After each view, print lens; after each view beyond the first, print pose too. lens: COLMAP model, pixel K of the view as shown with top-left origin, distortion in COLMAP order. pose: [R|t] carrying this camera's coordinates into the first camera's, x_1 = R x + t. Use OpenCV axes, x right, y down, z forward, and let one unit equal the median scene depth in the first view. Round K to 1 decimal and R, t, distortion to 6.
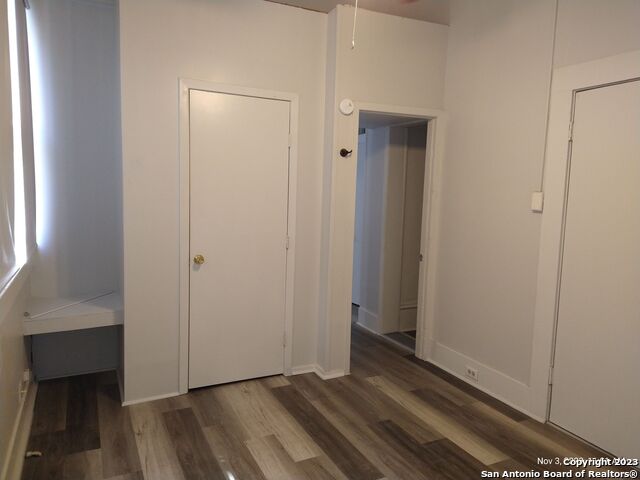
lens RADIAL K [[465.1, 0, 320.0], [0, 465.1, 240.0], [0, 0, 1]] dist [0.098119, -0.141267]
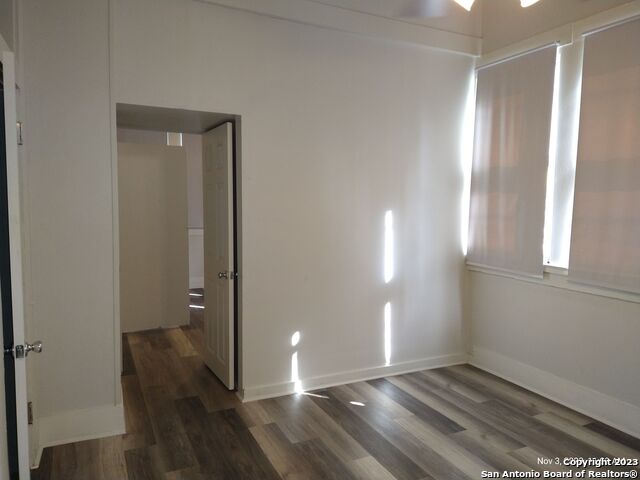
lens RADIAL K [[465.1, 0, 320.0], [0, 465.1, 240.0], [0, 0, 1]] dist [0.098119, -0.141267]
pose [[-0.999148, -0.040602, 0.007456, -0.226418], [-0.038475, 0.981362, 0.188275, -0.248111], [-0.014962, 0.187827, -0.982088, 2.239777]]
